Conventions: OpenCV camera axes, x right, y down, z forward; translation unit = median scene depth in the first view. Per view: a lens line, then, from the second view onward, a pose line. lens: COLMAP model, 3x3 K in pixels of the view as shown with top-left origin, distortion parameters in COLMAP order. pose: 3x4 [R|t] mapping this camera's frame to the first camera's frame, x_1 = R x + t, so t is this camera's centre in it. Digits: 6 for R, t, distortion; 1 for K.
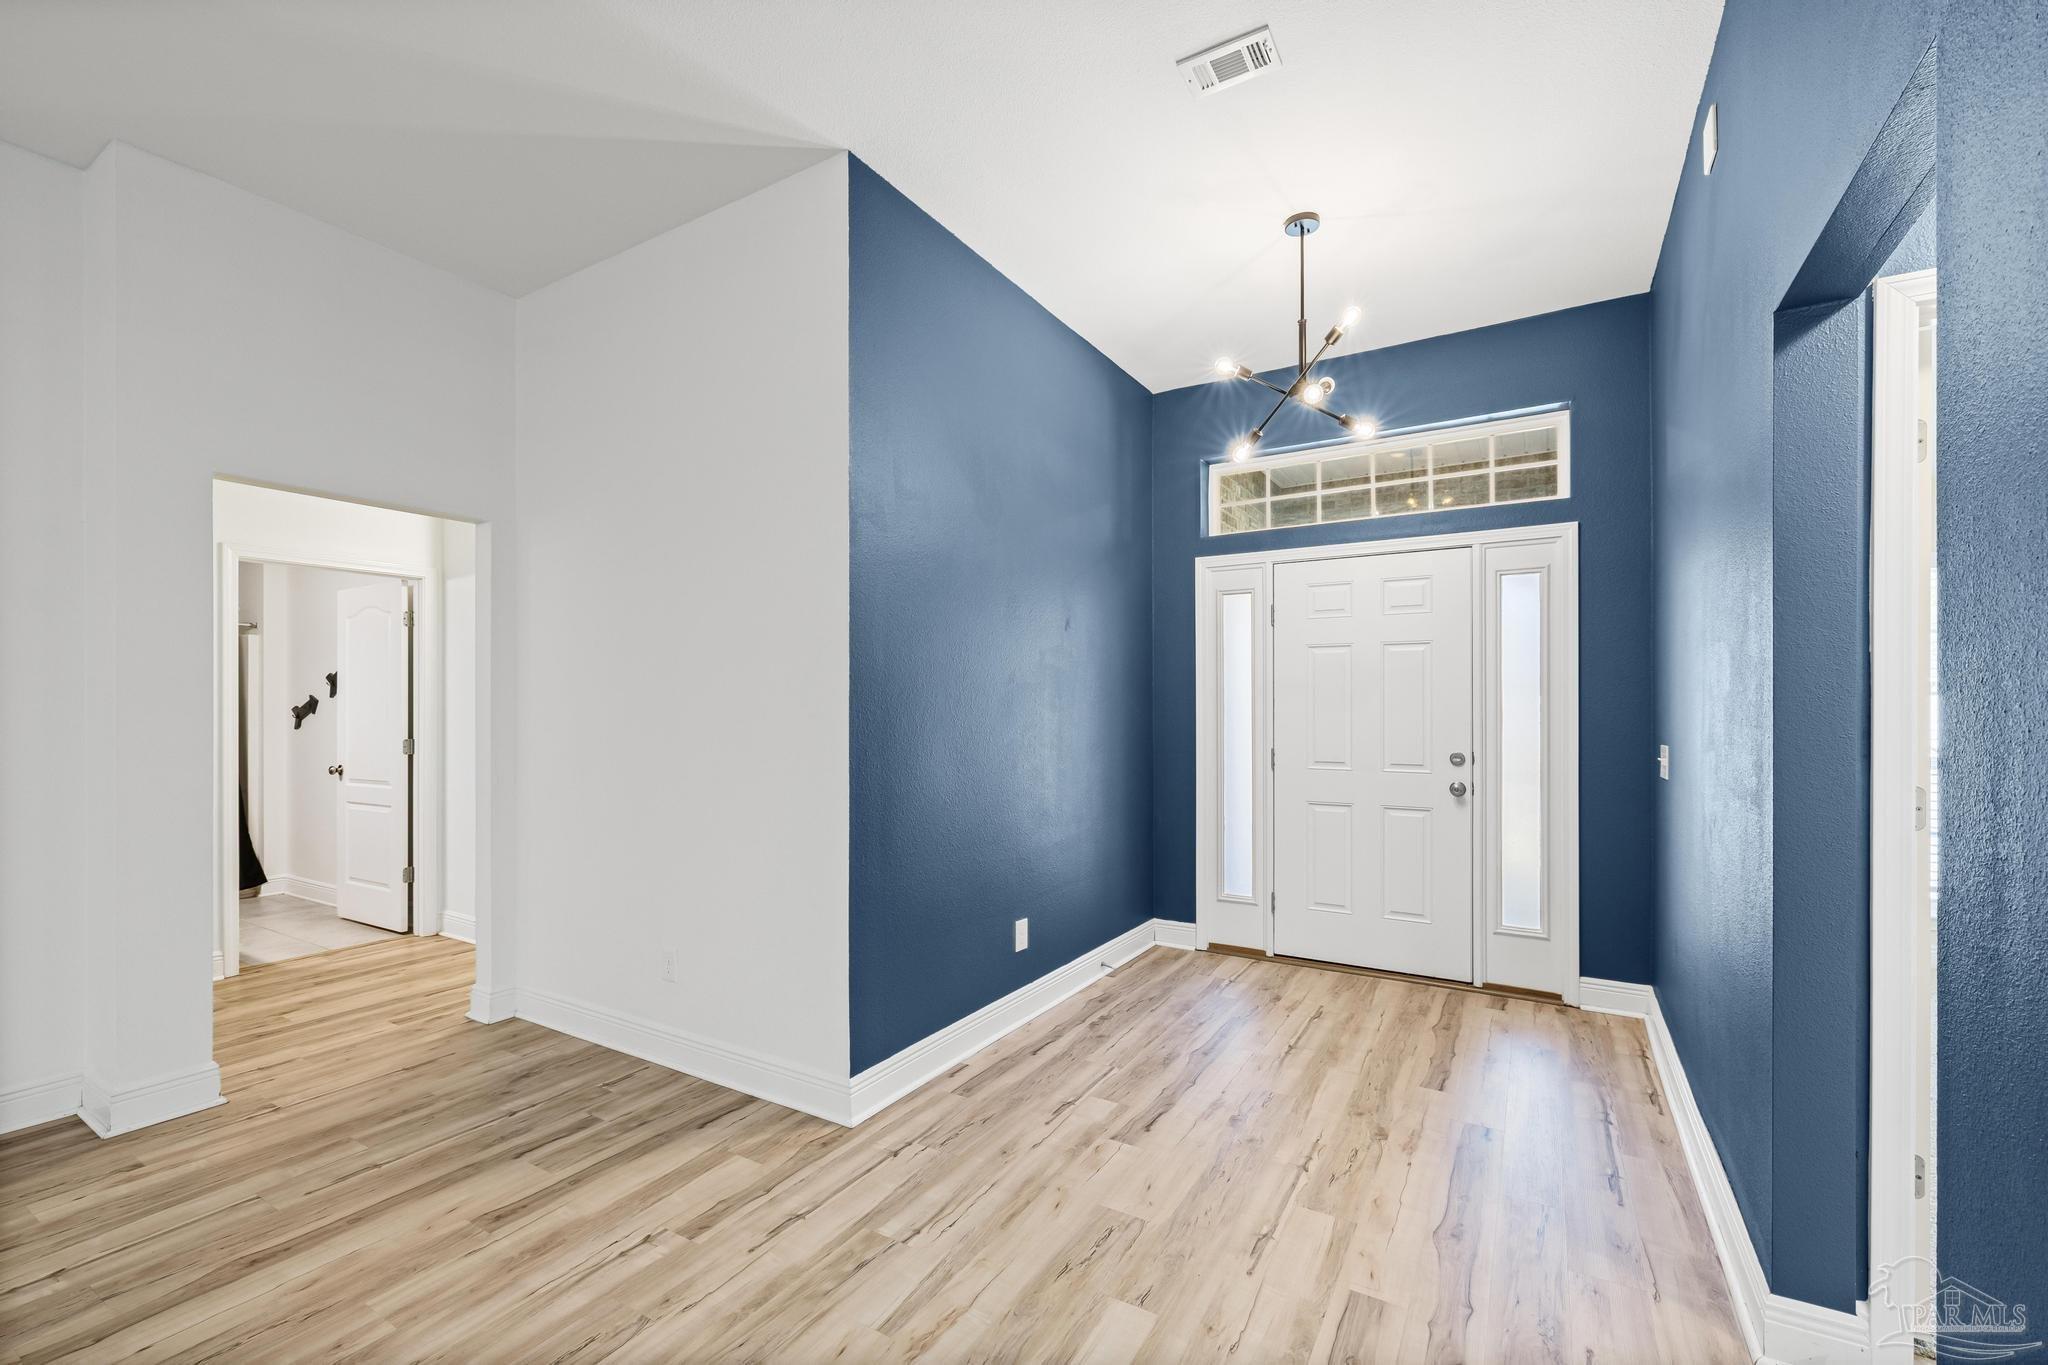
lens RADIAL K [[865.7, 0, 1010.6], [0, 865.7, 701.5], [0, 0, 1]] dist [-0.002880, -0.000041]
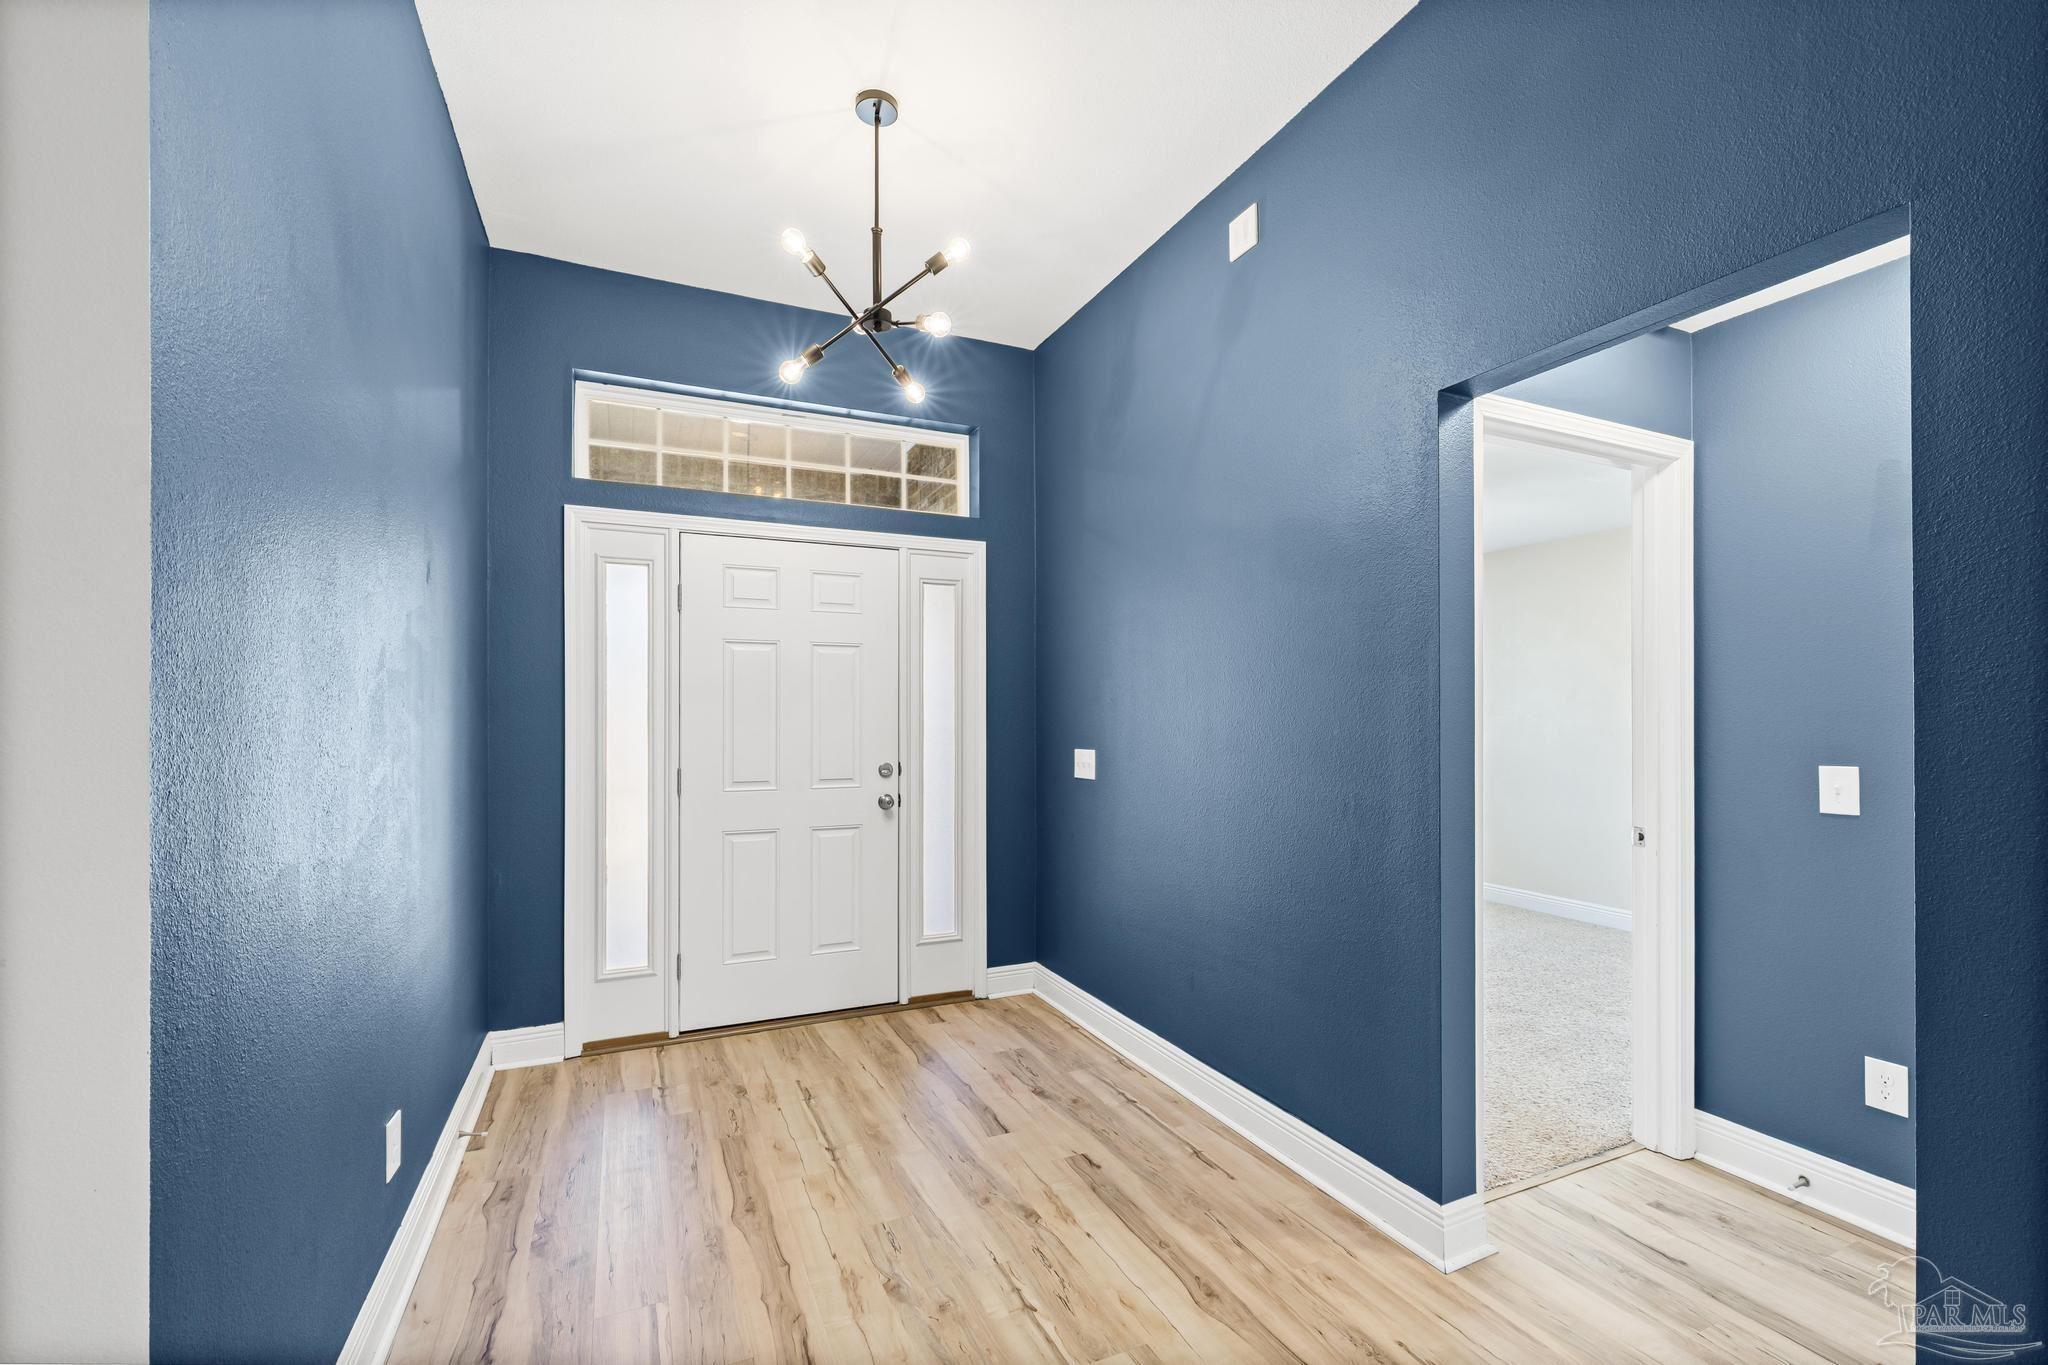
lens RADIAL K [[865.7, 0, 1026.8], [0, 865.7, 708.5], [0, 0, 1]] dist [-0.002880, -0.000041]
pose [[0.557100, 0.006519, 0.830420, -0.190045], [-0.007212, 0.999969, -0.003011, 0.000379], [-0.830414, -0.004312, 0.557130, 0.344105]]
